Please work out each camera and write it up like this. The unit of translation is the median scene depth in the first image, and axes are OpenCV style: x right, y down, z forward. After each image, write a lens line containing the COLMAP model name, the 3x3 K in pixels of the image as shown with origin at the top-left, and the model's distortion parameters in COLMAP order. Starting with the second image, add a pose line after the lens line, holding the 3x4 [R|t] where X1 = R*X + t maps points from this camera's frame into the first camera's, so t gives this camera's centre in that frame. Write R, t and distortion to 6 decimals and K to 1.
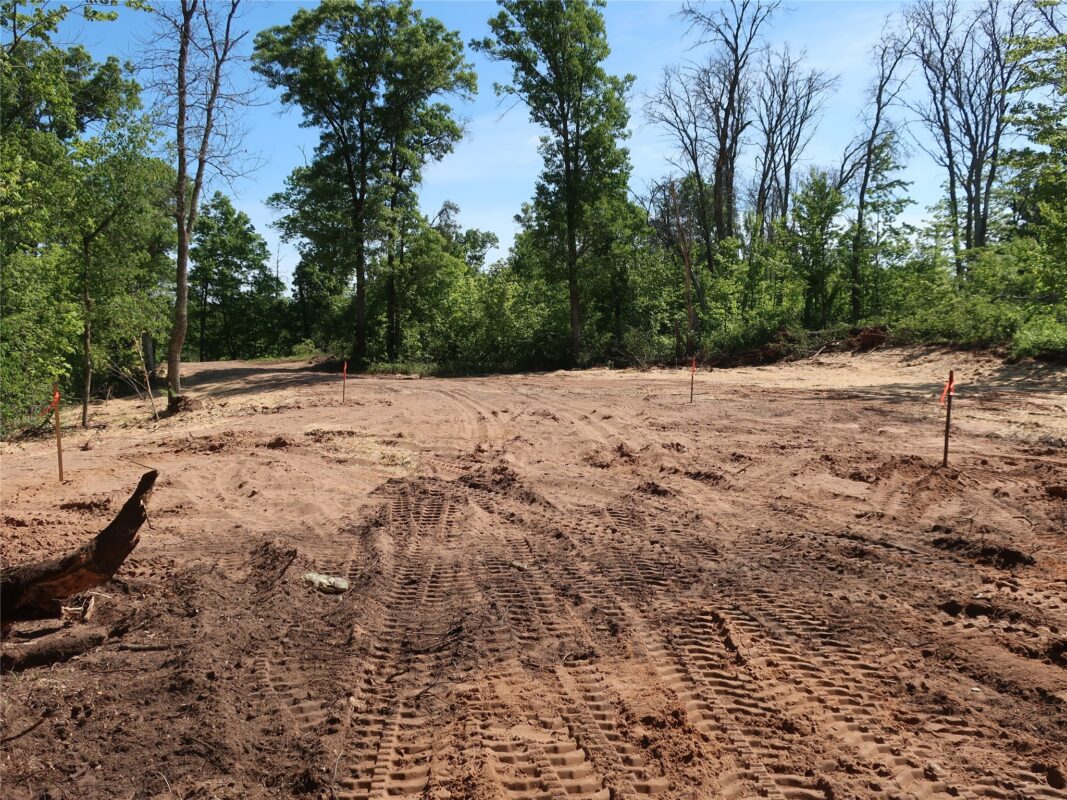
lens RADIAL K [[959.3, 0, 534.7], [0, 959.3, 400.1], [0, 0, 1]] dist [0.013436, -0.002084]
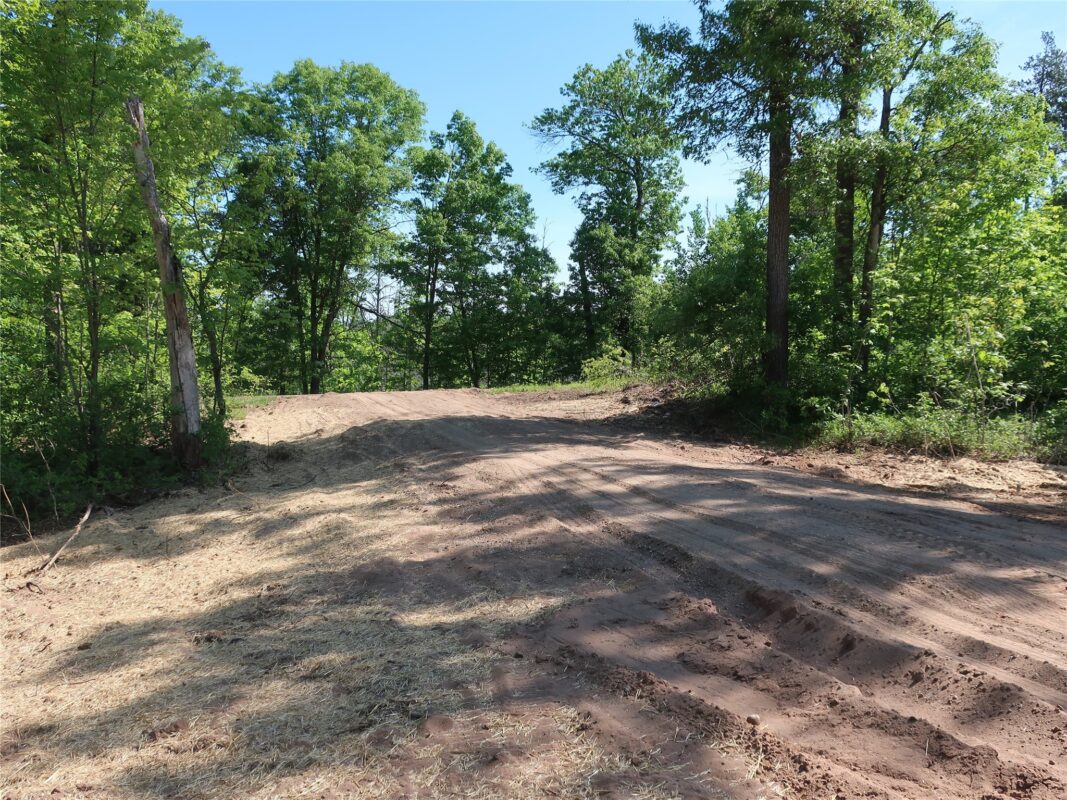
lens RADIAL K [[959.3, 0, 534.7], [0, 959.3, 400.1], [0, 0, 1]] dist [0.013436, -0.002084]
pose [[0.965291, 0.019236, -0.260466, -0.114237], [-0.023794, 0.999614, -0.014360, -0.022724], [0.260089, 0.020059, 0.965376, 0.411813]]
